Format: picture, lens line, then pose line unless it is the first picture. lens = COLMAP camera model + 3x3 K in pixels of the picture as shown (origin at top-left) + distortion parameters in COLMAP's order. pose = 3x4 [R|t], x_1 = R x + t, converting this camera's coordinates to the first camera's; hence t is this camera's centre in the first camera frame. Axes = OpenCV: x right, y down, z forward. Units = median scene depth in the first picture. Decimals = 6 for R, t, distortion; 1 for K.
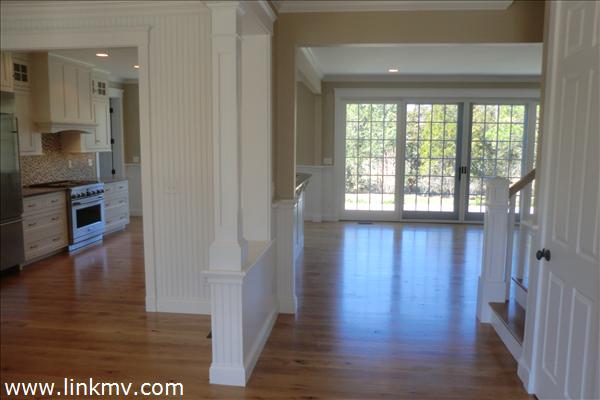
lens RADIAL K [[484.8, 0, 300.0], [0, 484.8, 200.0], [0, 0, 1]] dist [-0.051413, 0.012092]
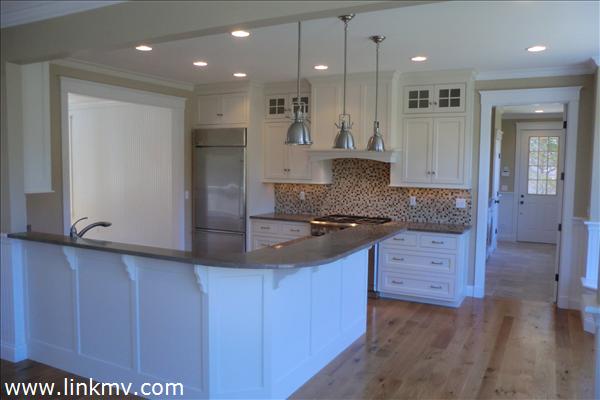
lens RADIAL K [[484.8, 0, 300.0], [0, 484.8, 200.0], [0, 0, 1]] dist [-0.051413, 0.012092]
pose [[-0.353224, 0.061208, -0.933534, 0.326852], [-0.129775, 0.985005, 0.113686, -0.139257], [0.926494, 0.161306, -0.339984, 1.069966]]
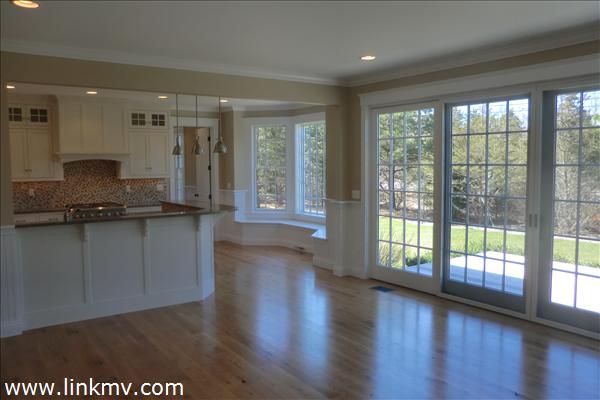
lens RADIAL K [[484.8, 0, 300.0], [0, 484.8, 200.0], [0, 0, 1]] dist [-0.051413, 0.012092]
pose [[0.669493, 0.046267, -0.741376, 0.629372], [-0.080805, 0.996672, -0.010772, -0.066435], [0.738411, 0.067119, 0.671003, 0.519419]]
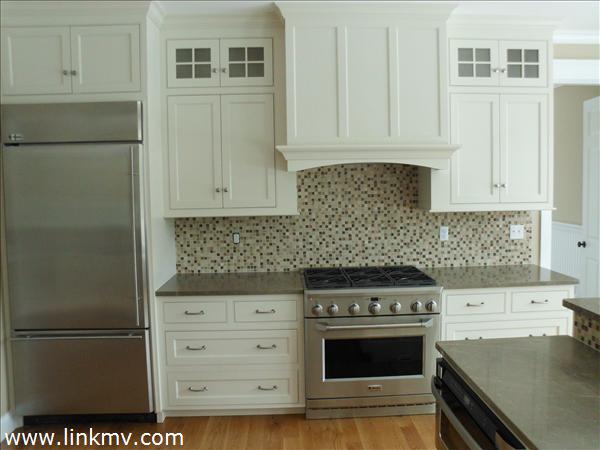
lens RADIAL K [[505.5, 0, 303.4], [0, 505.5, 216.8], [0, 0, 1]] dist [-0.120153, 0.010166]
pose [[0.164325, 0.062074, -0.984451, -0.009107], [-0.104264, 0.993520, 0.045242, -0.096700], [0.980880, 0.095208, 0.169732, 0.753862]]
